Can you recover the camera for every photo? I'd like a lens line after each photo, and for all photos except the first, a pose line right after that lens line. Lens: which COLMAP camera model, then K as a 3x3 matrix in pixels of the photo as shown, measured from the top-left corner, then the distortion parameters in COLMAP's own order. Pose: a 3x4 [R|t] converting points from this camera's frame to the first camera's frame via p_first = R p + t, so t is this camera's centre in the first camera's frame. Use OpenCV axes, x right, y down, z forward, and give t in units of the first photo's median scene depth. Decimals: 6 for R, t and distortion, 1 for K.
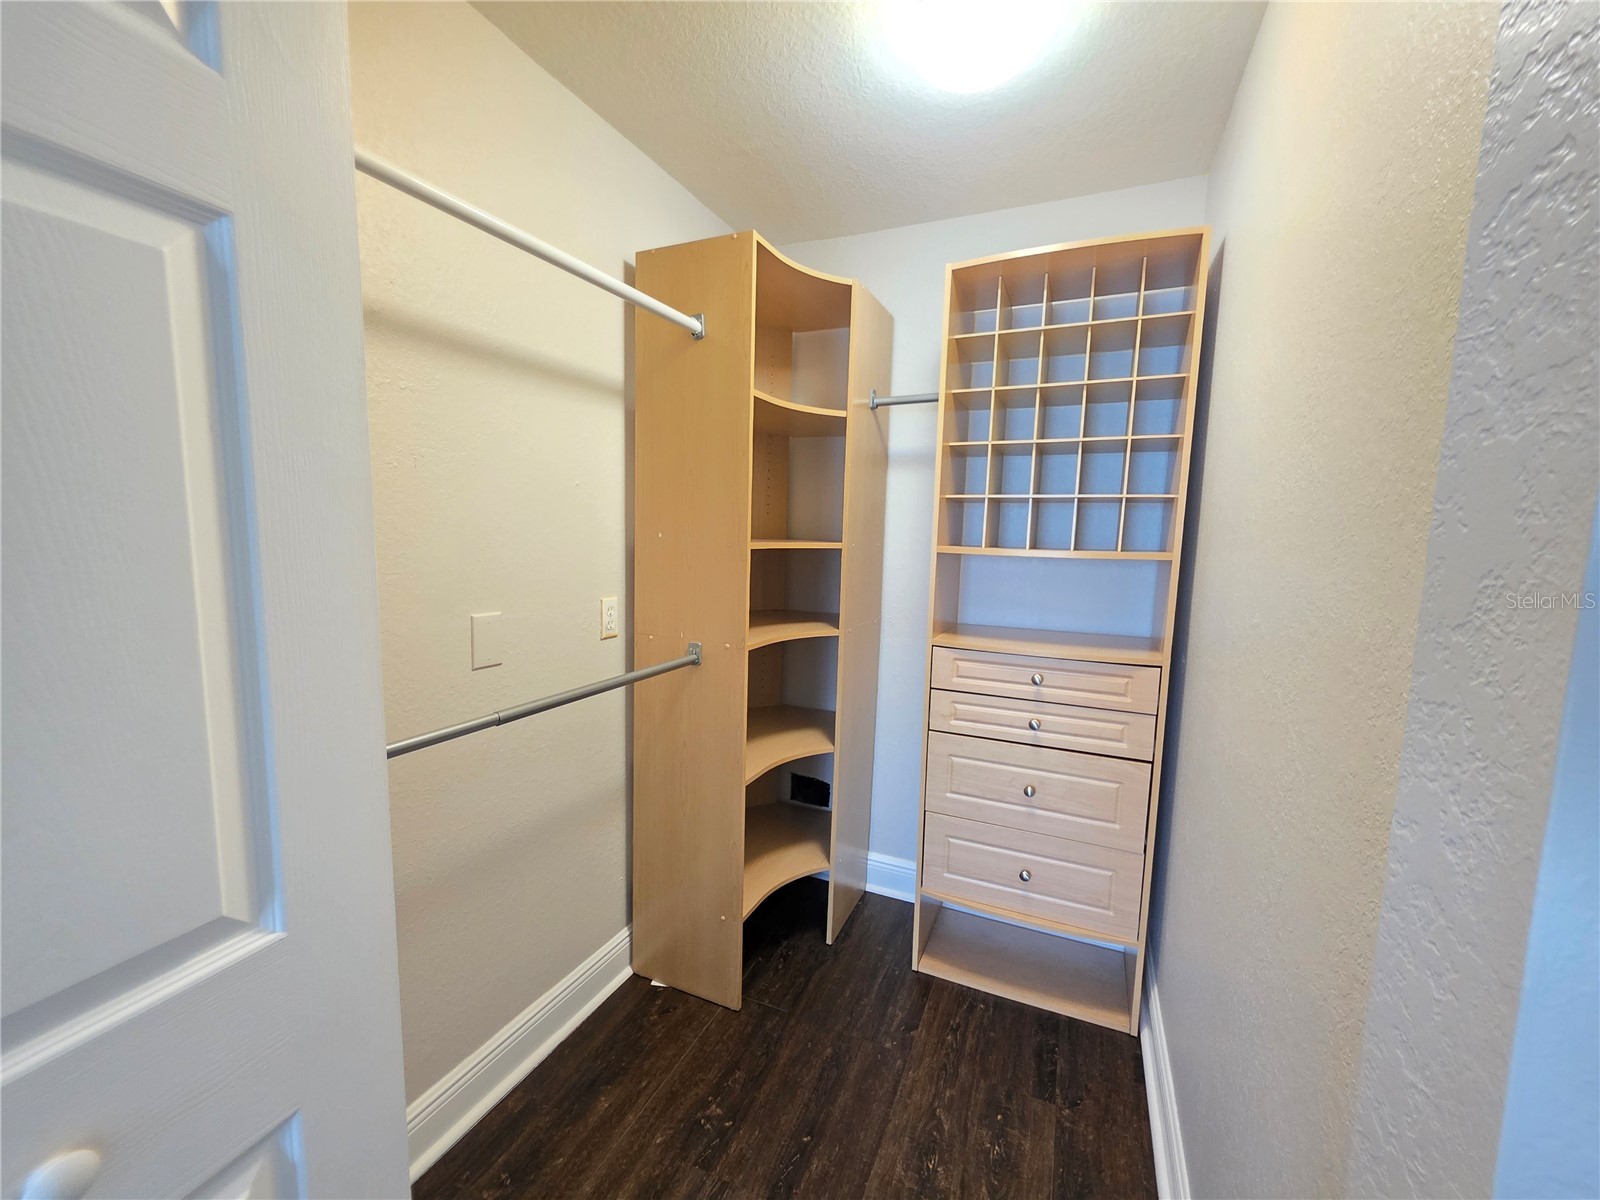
lens RADIAL K [[643.0, 0, 805.1], [0, 643.0, 604.4], [0, 0, 1]] dist [-0.000277, 0.000640]
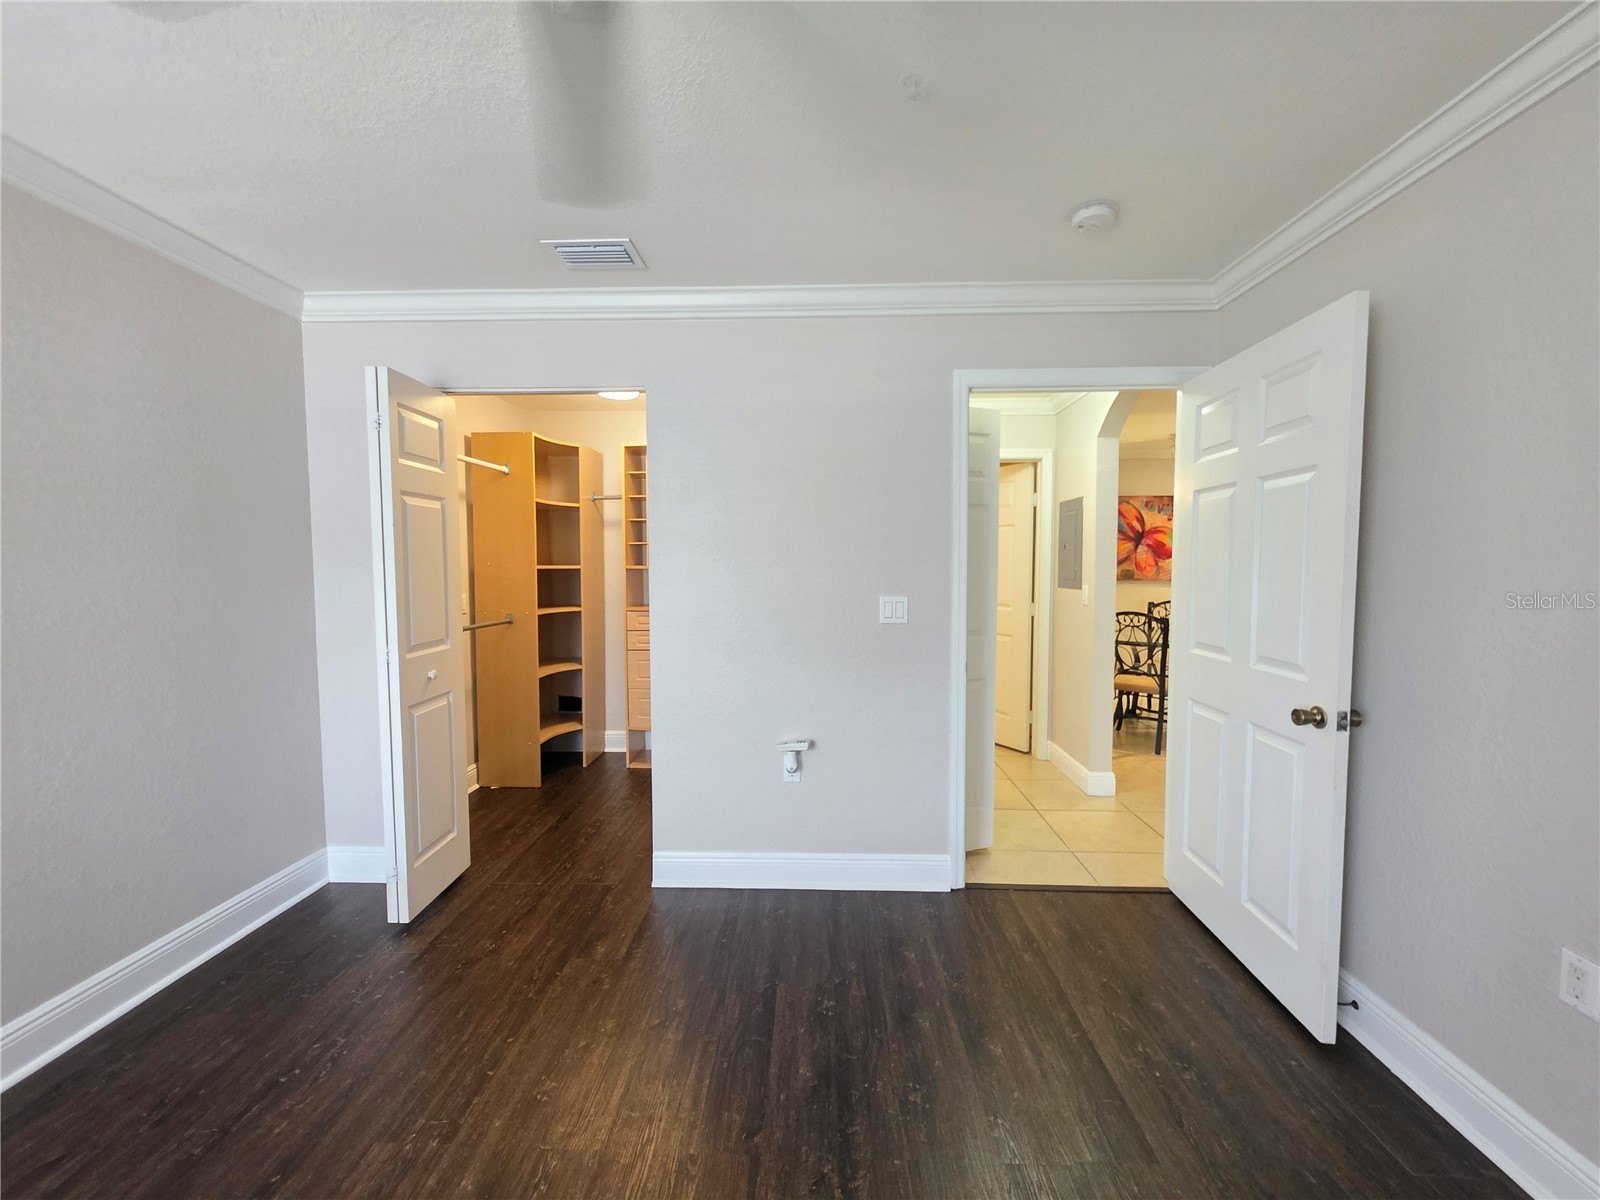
lens RADIAL K [[643.0, 0, 801.7], [0, 643.0, 601.7], [0, 0, 1]] dist [-0.000277, 0.000640]
pose [[0.931383, -0.047314, 0.360953, -0.036903], [0.066667, 0.996918, -0.041347, 0.173632], [-0.357884, 0.062573, 0.931667, -1.334398]]
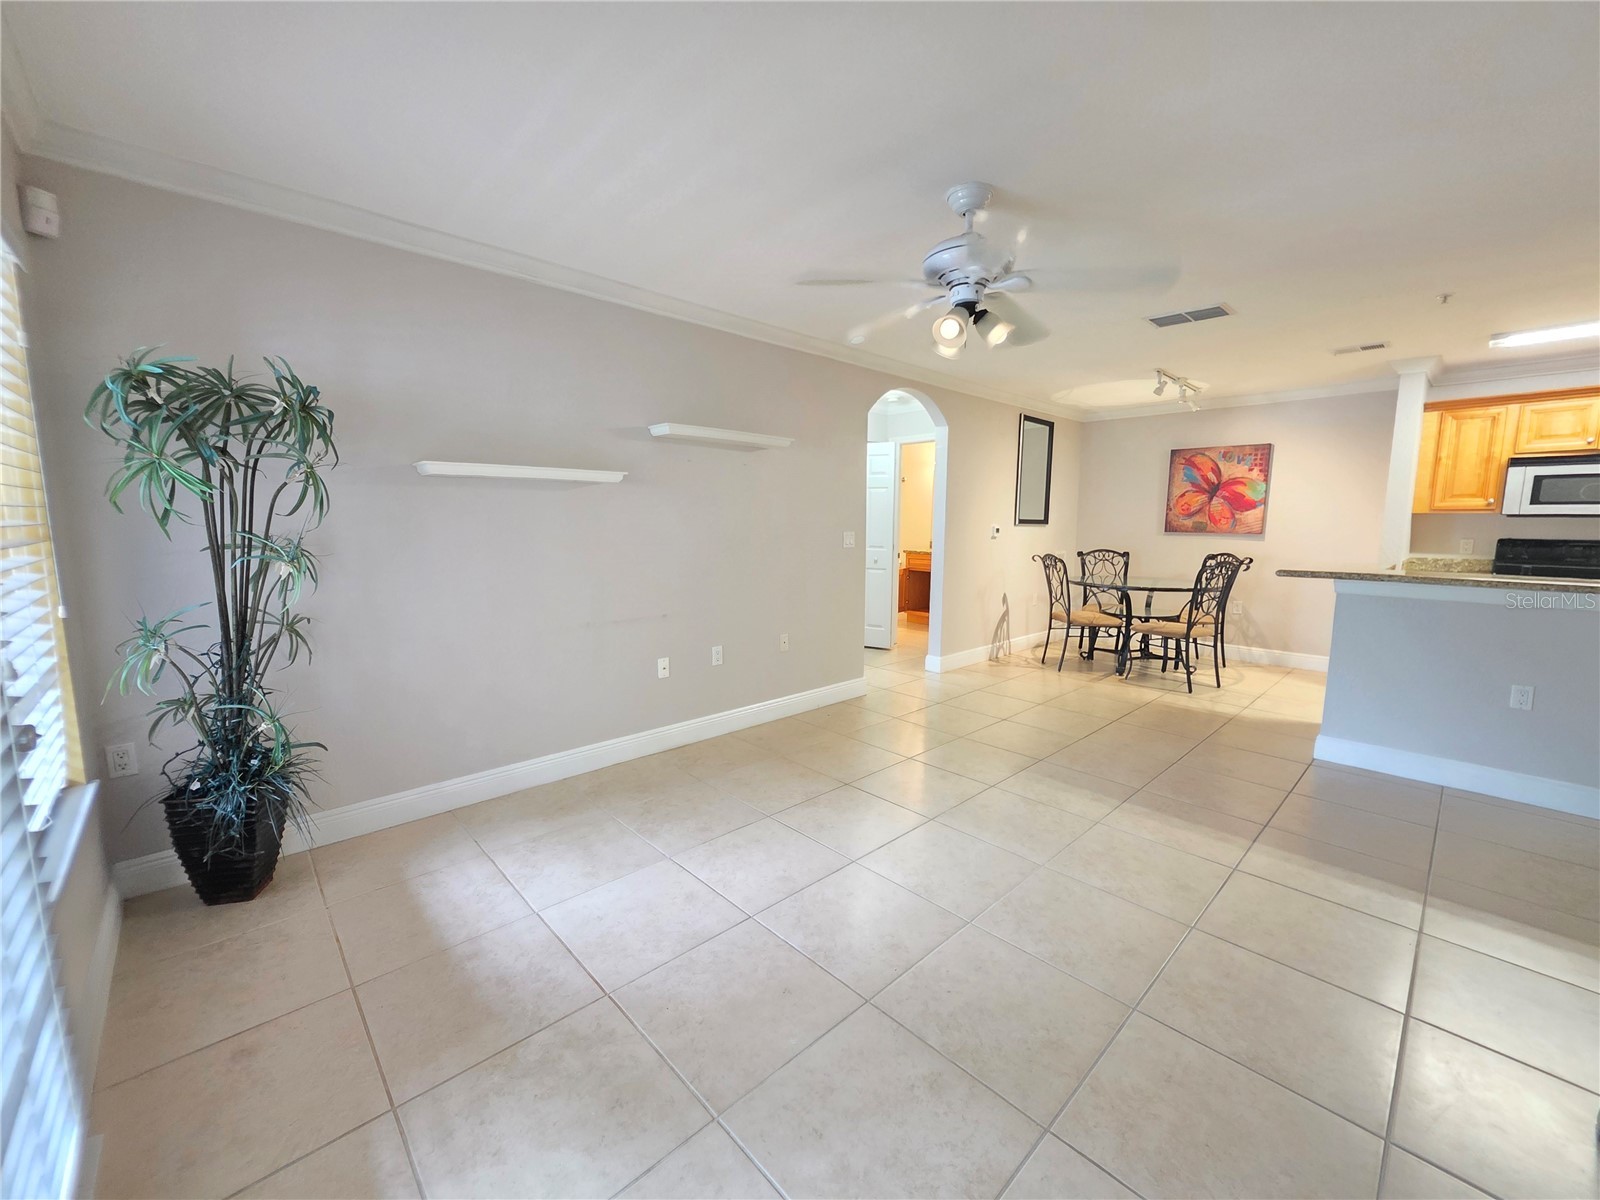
lens RADIAL K [[643.0, 0, 802.0], [0, 643.0, 601.6], [0, 0, 1]] dist [-0.000277, 0.000640]
pose [[0.918534, 0.031724, -0.394067, 2.162923], [-0.028489, 0.999495, 0.014058, 0.409328], [0.394314, -0.001687, 0.918974, -2.737942]]
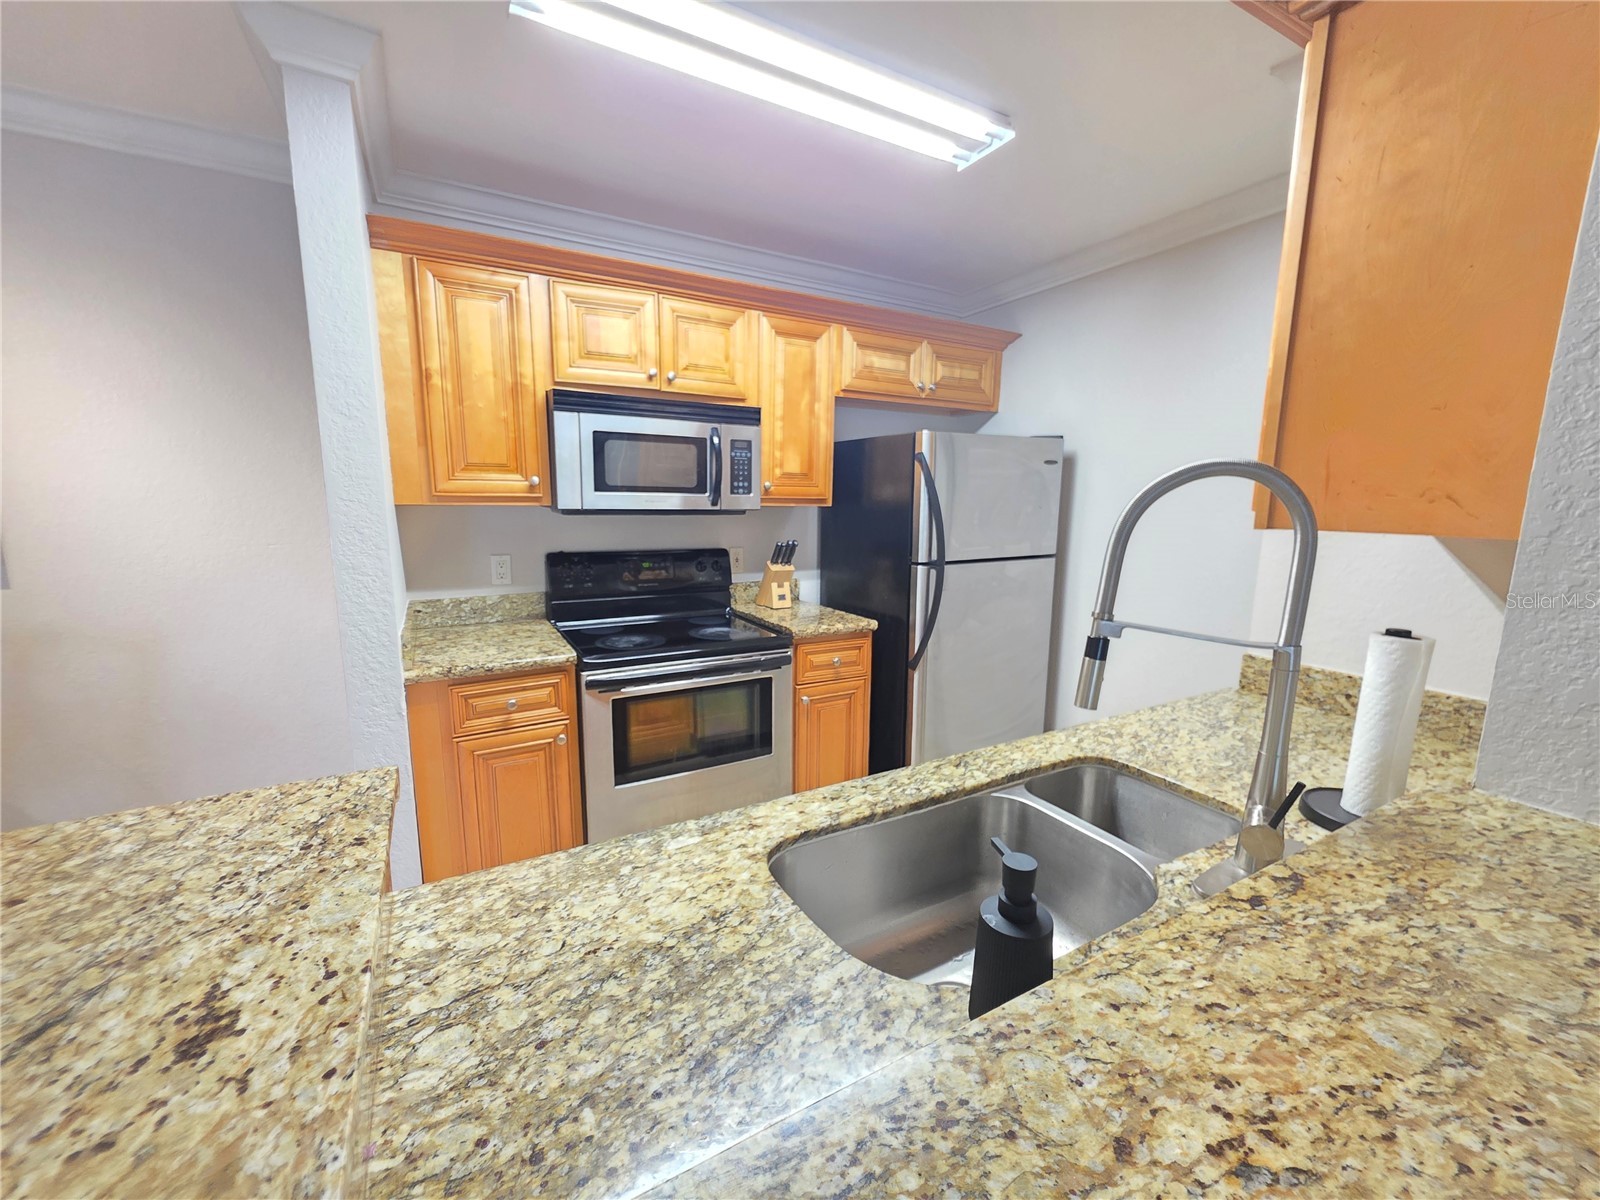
lens RADIAL K [[643.0, 0, 801.5], [0, 643.0, 600.6], [0, 0, 1]] dist [-0.000277, 0.000640]
pose [[0.607706, -0.142804, 0.781217, 2.961019], [0.090821, 0.989743, 0.110273, 0.112600], [-0.788951, 0.003937, 0.614443, -0.517225]]
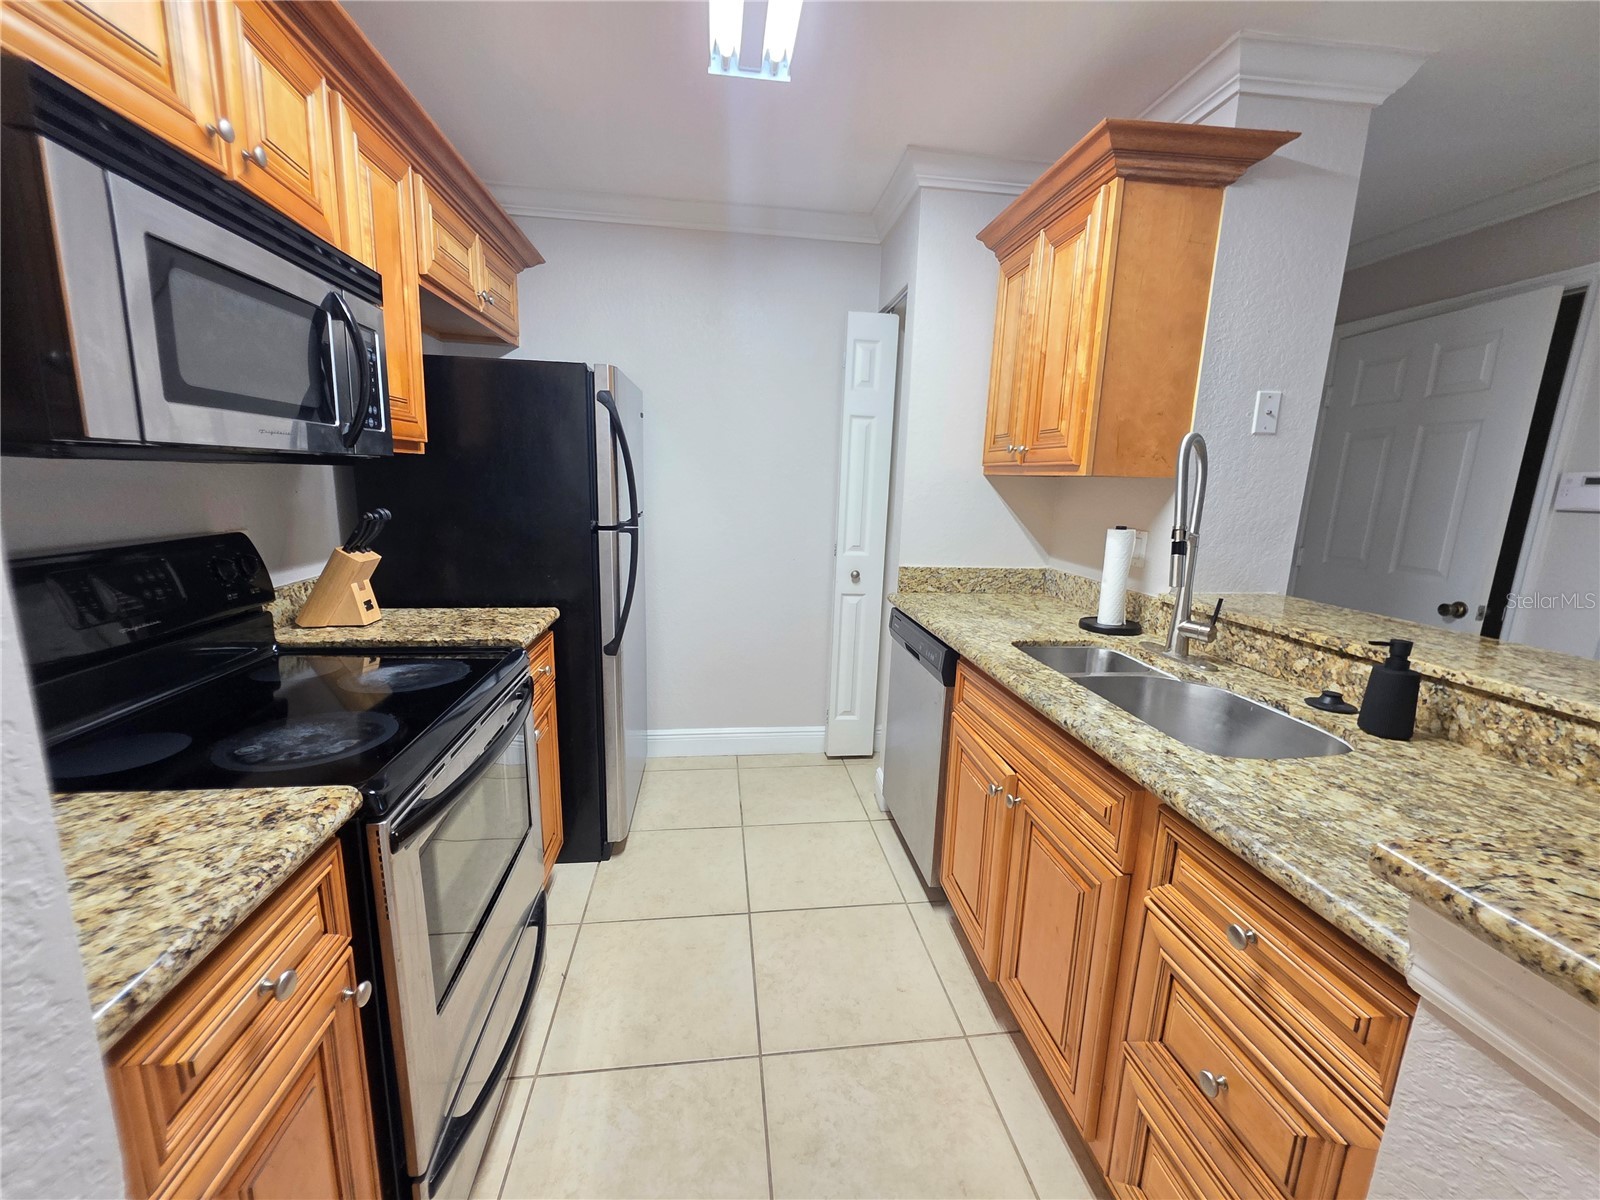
lens RADIAL K [[643.0, 0, 799.1], [0, 643.0, 600.5], [0, 0, 1]] dist [-0.000277, 0.000640]
pose [[-0.509172, -0.201361, 0.836778, 3.041491], [0.055343, 0.962574, 0.265307, 0.051413], [-0.858883, 0.181397, -0.478972, 0.376385]]
